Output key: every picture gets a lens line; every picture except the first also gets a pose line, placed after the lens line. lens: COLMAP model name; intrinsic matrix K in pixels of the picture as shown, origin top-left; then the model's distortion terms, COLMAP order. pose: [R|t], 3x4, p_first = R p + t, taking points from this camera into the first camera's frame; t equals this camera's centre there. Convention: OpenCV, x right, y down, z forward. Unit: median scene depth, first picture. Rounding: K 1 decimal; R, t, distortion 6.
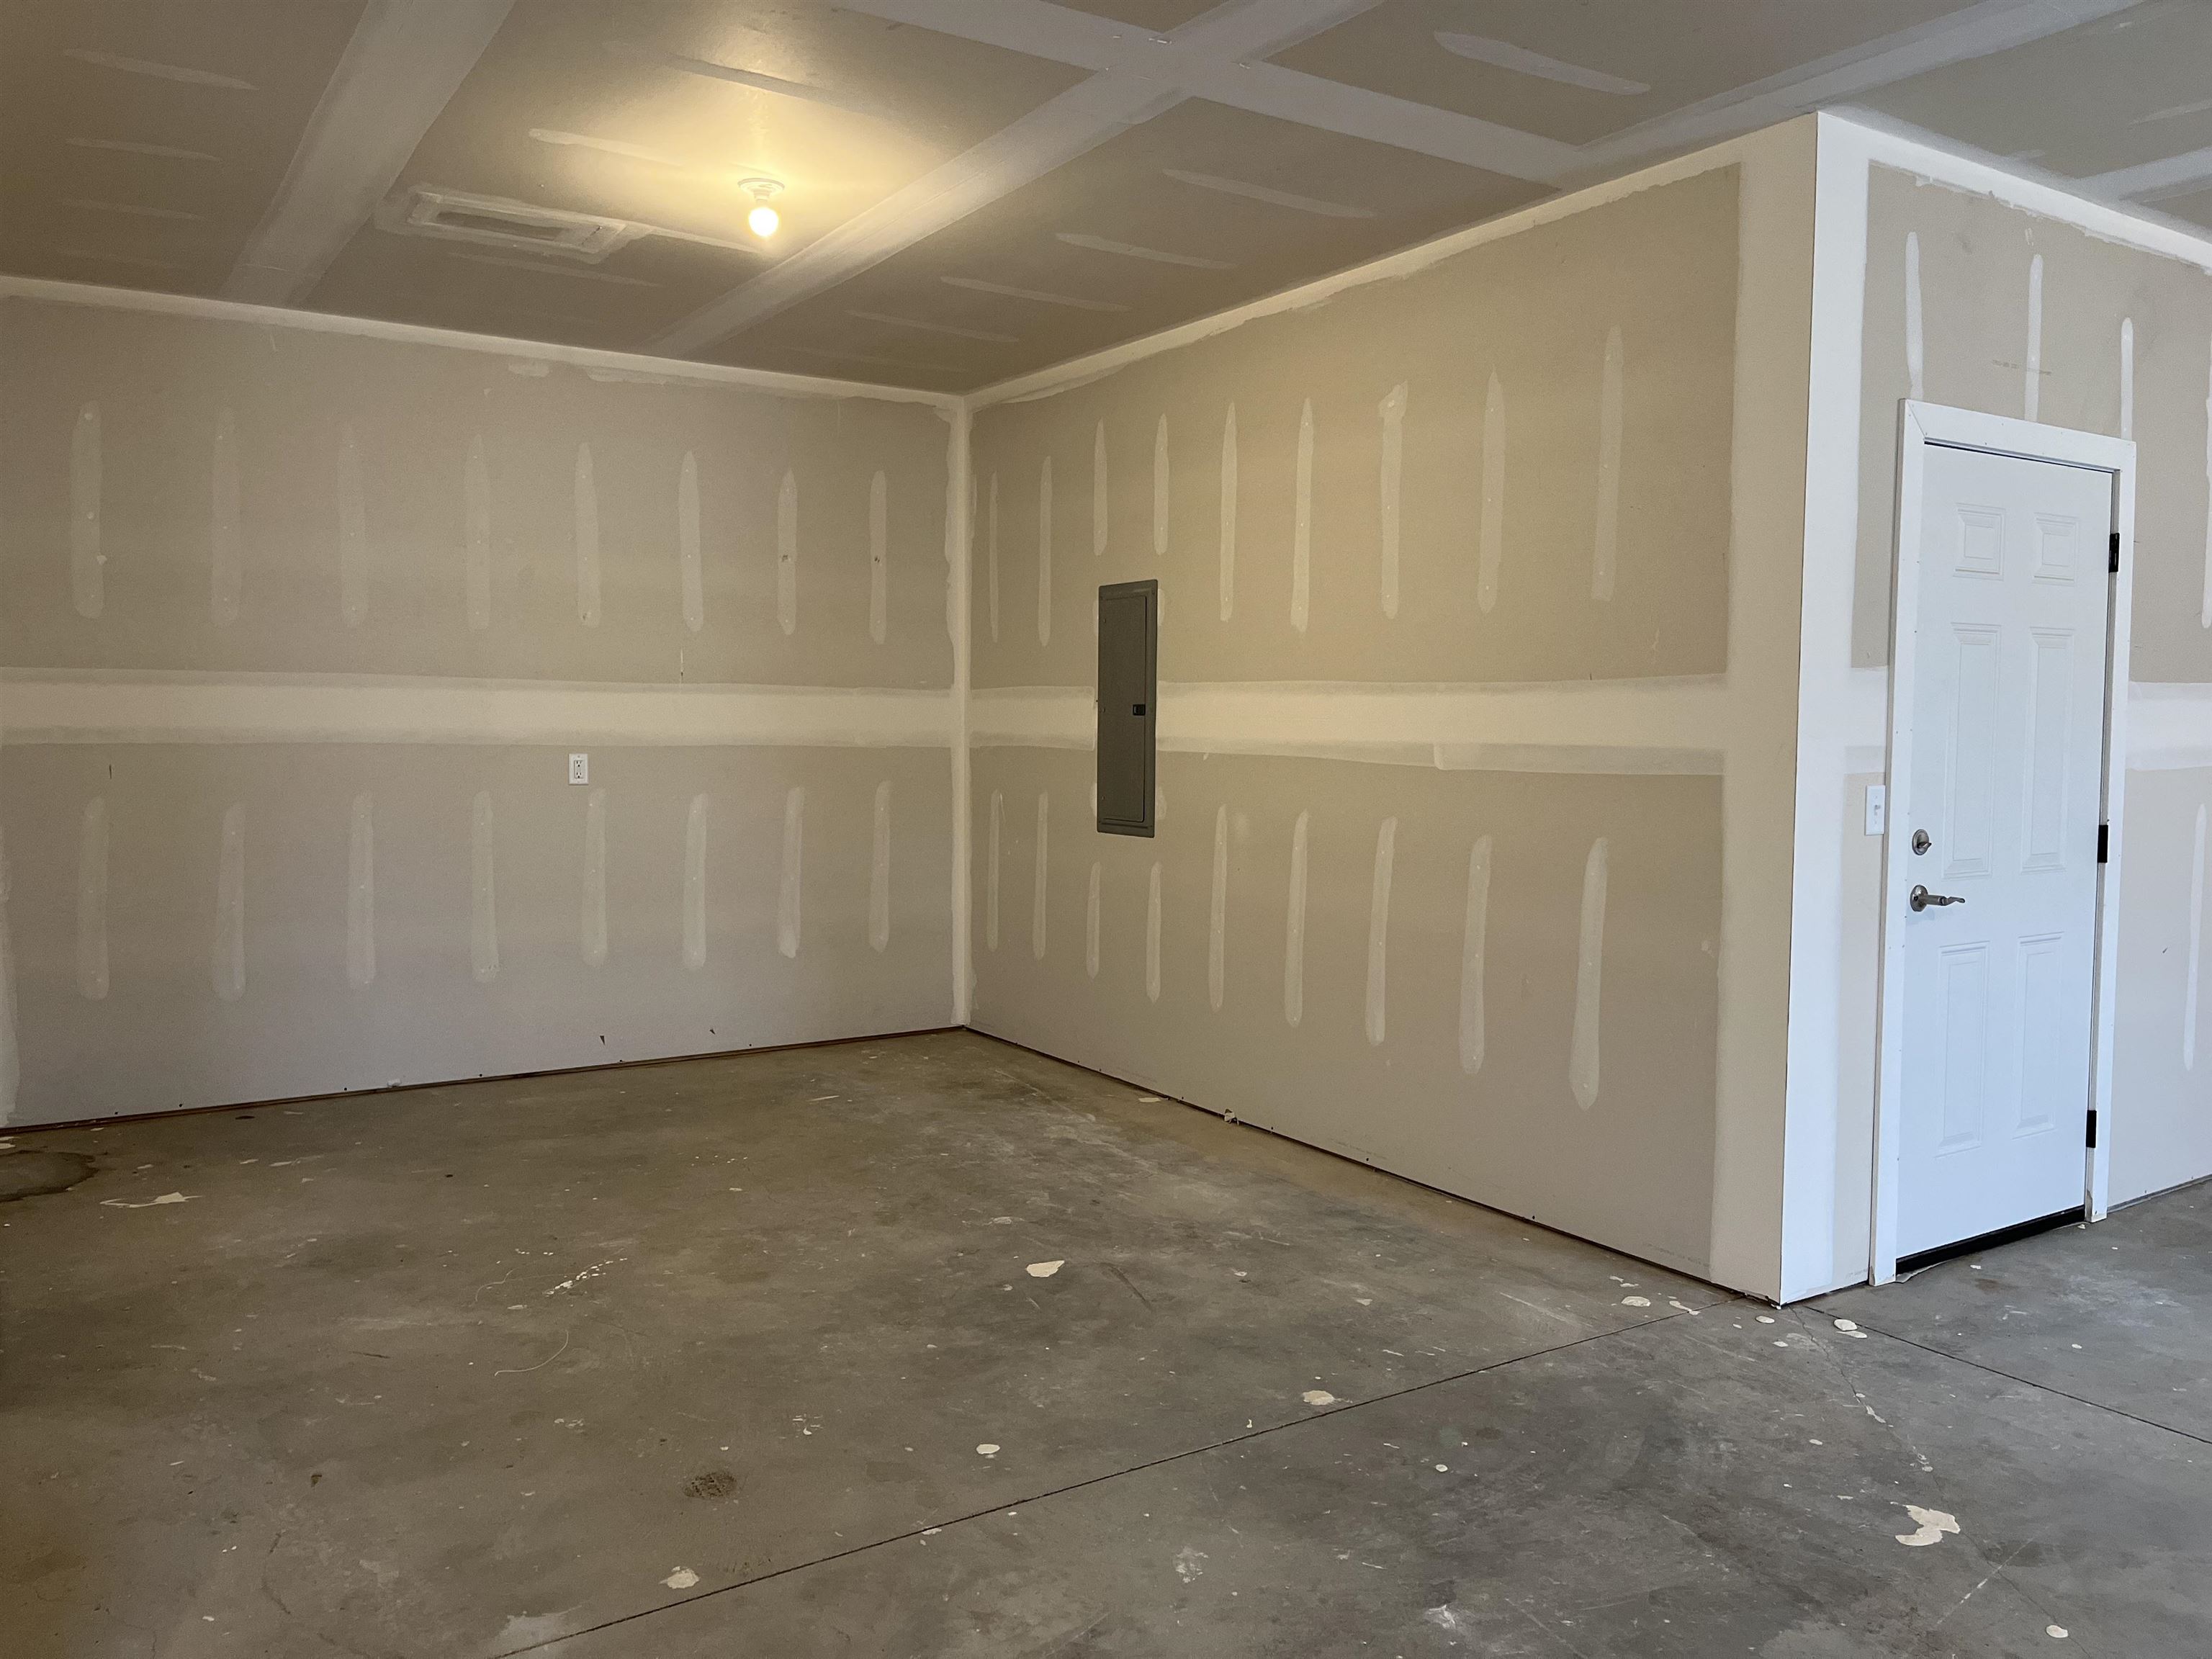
lens RADIAL K [[1665.4, 0, 1104.4], [0, 1665.4, 833.4], [0, 0, 1]] dist [0.047213, -0.069724]
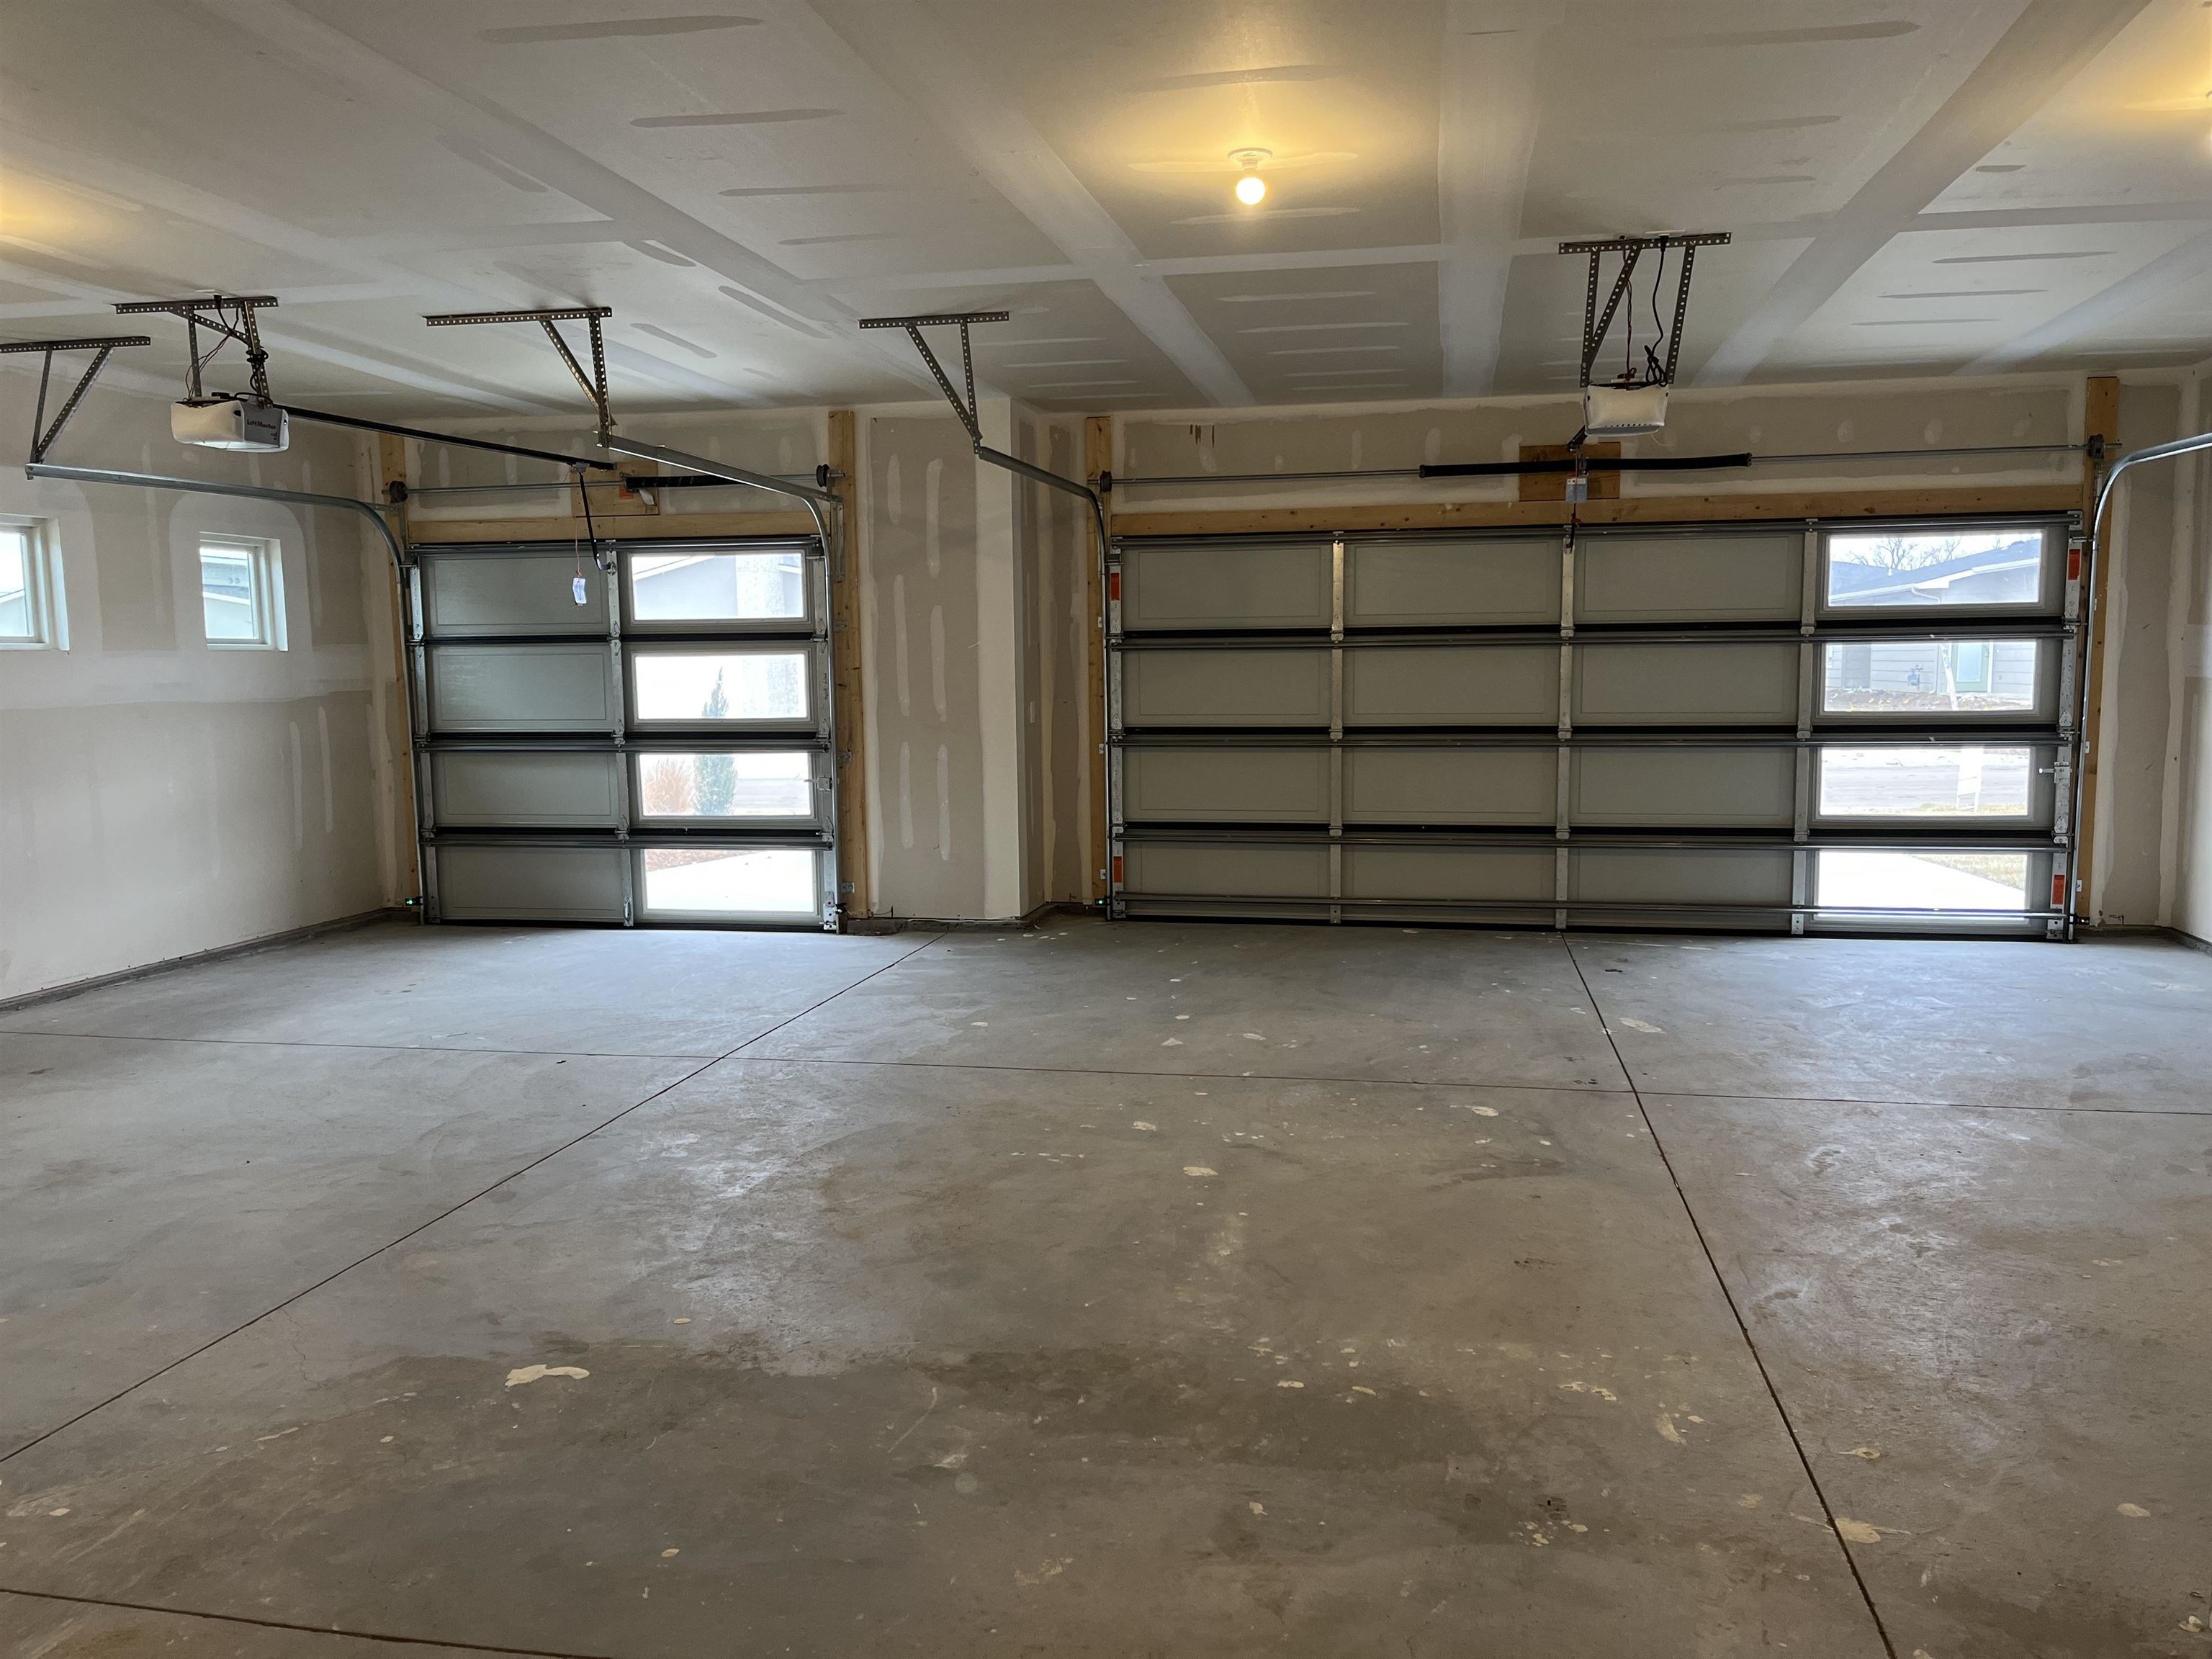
lens RADIAL K [[1665.4, 0, 1116.1], [0, 1665.4, 836.5], [0, 0, 1]] dist [0.047213, -0.069724]
pose [[-0.719270, -0.067132, 0.691480, -0.302624], [0.059568, 0.985696, 0.157657, -0.060364], [-0.692172, 0.154588, -0.704982, 0.785033]]
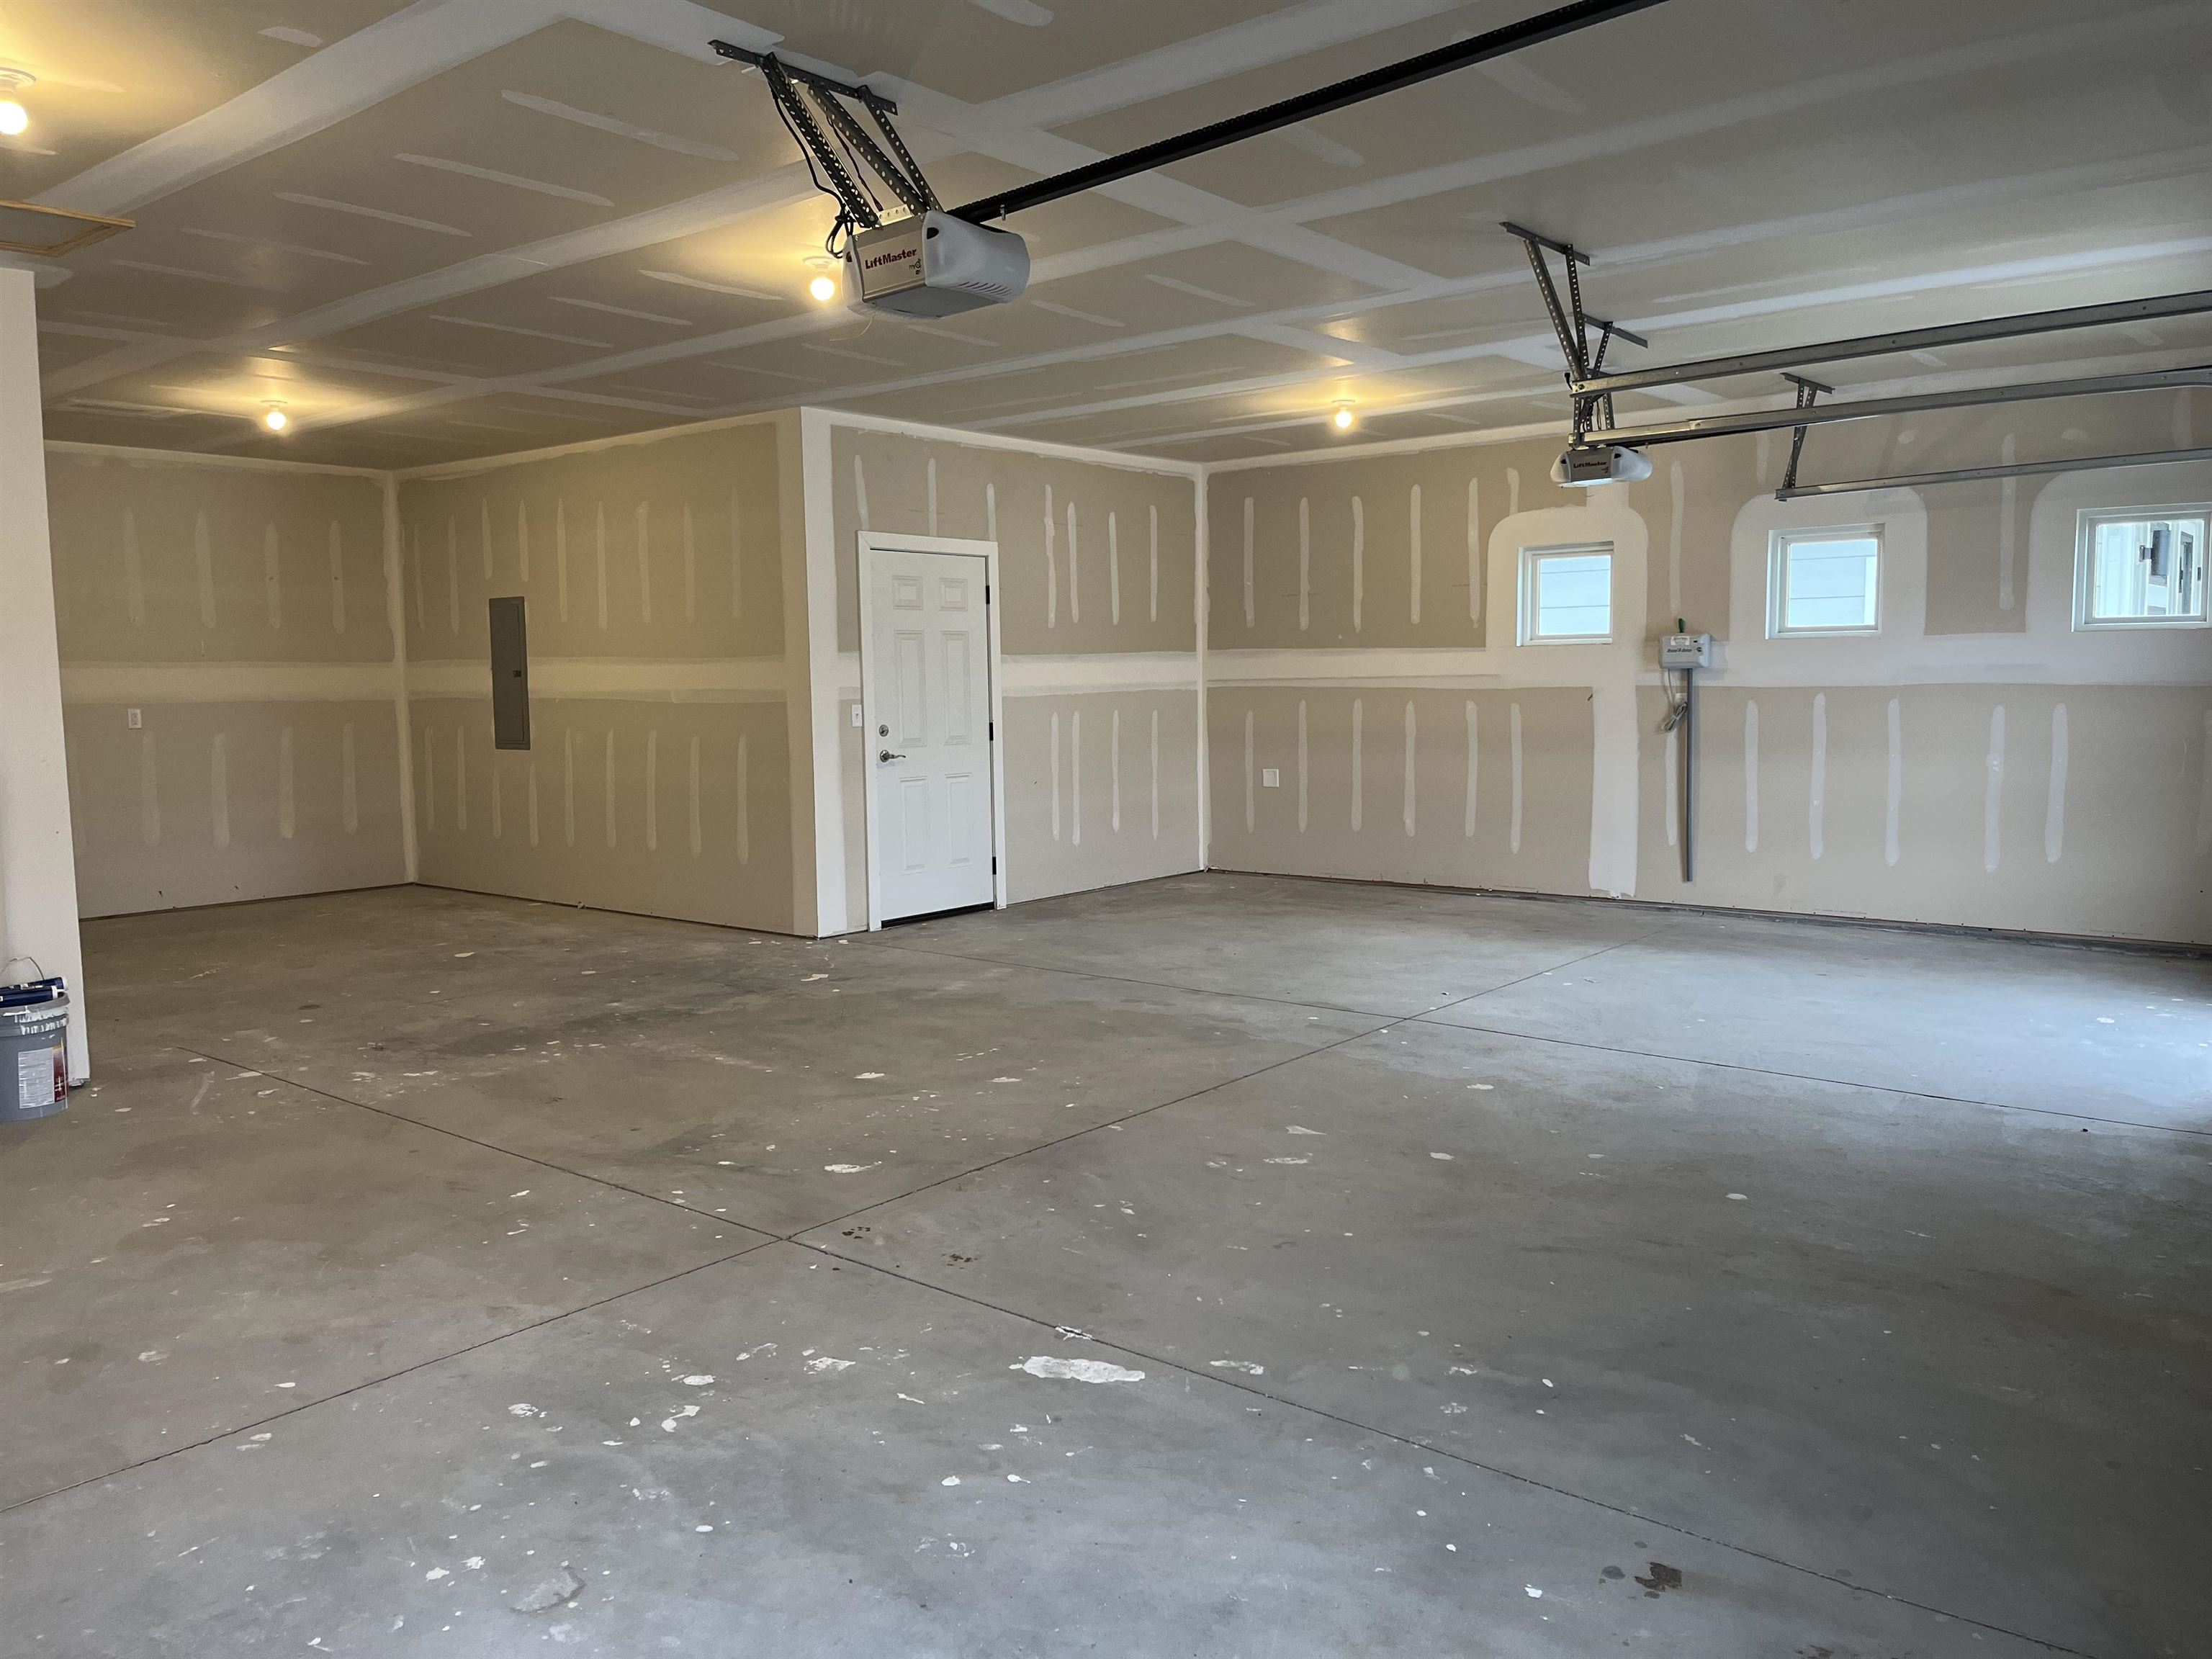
lens RADIAL K [[1665.4, 0, 1123.0], [0, 1665.4, 837.0], [0, 0, 1]] dist [0.047213, -0.069724]
pose [[0.948410, -0.047645, 0.313445, 0.070071], [0.038813, 0.998655, 0.034362, 0.061370], [-0.314660, -0.020424, 0.948985, -0.880896]]
